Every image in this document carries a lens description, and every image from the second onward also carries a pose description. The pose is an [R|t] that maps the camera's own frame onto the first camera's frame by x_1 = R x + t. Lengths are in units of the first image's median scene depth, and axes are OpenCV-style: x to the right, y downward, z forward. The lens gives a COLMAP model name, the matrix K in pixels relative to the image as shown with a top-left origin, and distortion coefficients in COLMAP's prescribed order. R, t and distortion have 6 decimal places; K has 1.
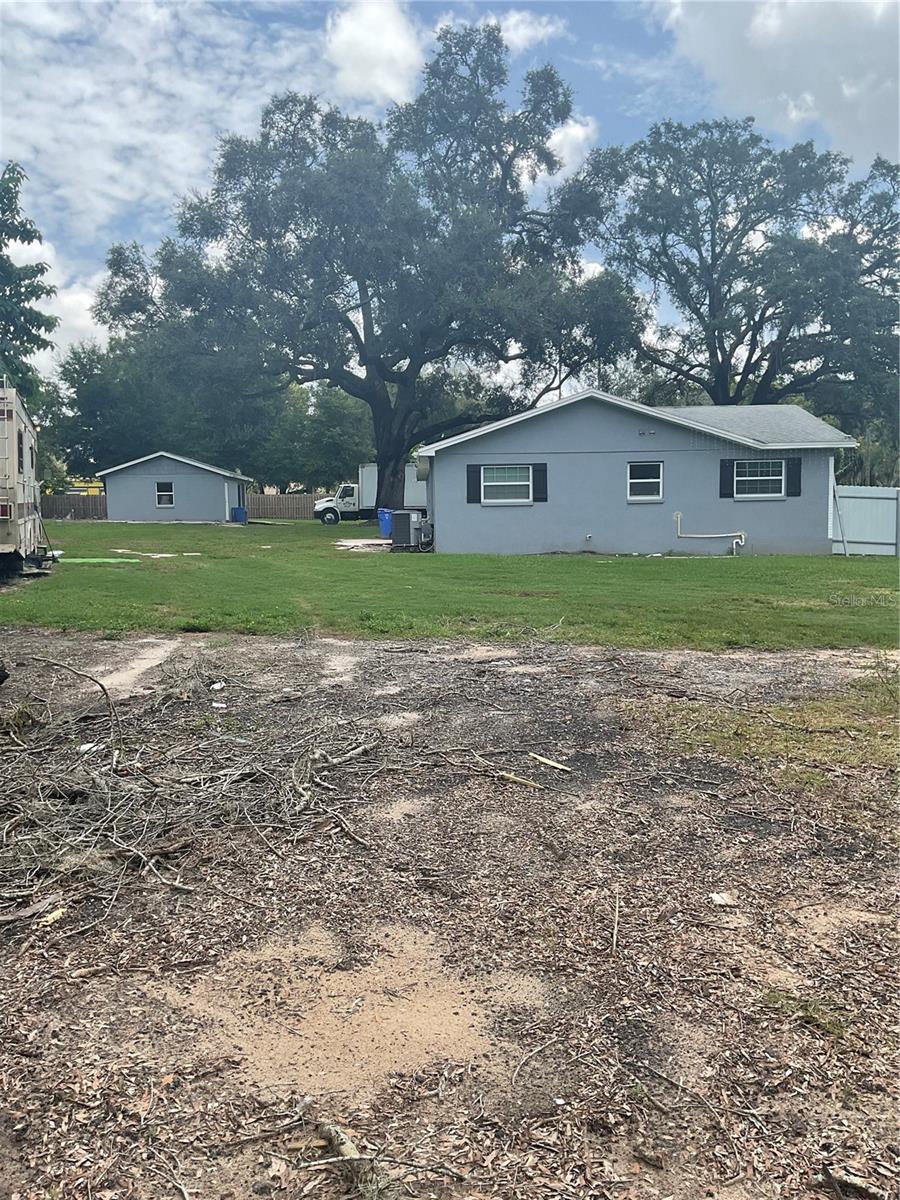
lens RADIAL K [[993.7, 0, 445.6], [0, 993.7, 605.9], [0, 0, 1]] dist [0.083178, -0.150558]
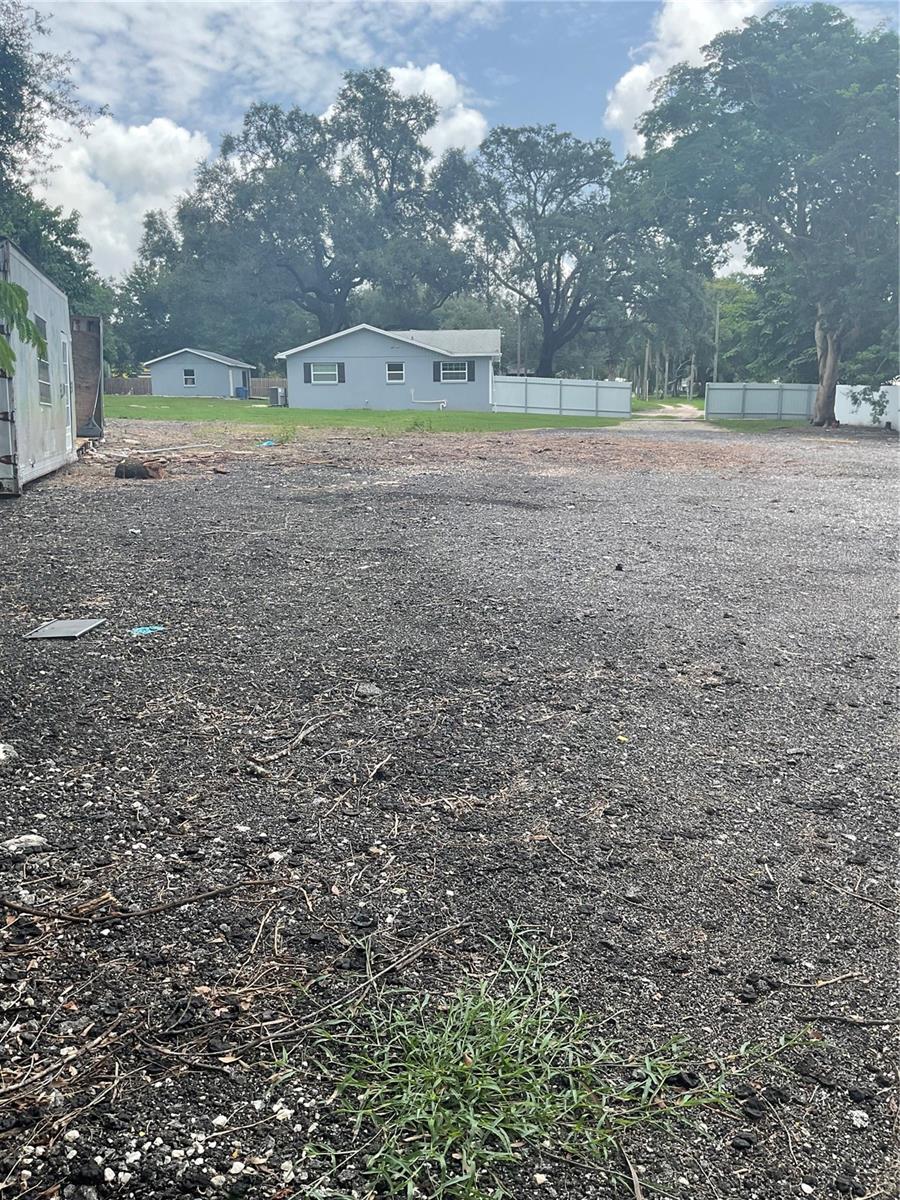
lens RADIAL K [[993.7, 0, 439.6], [0, 993.7, 599.4], [0, 0, 1]] dist [0.083178, -0.150558]
pose [[0.995354, 0.025323, -0.092893, 0.473328], [-0.015339, 0.994176, 0.106667, 0.103265], [0.095053, -0.104747, 0.989946, -0.942211]]
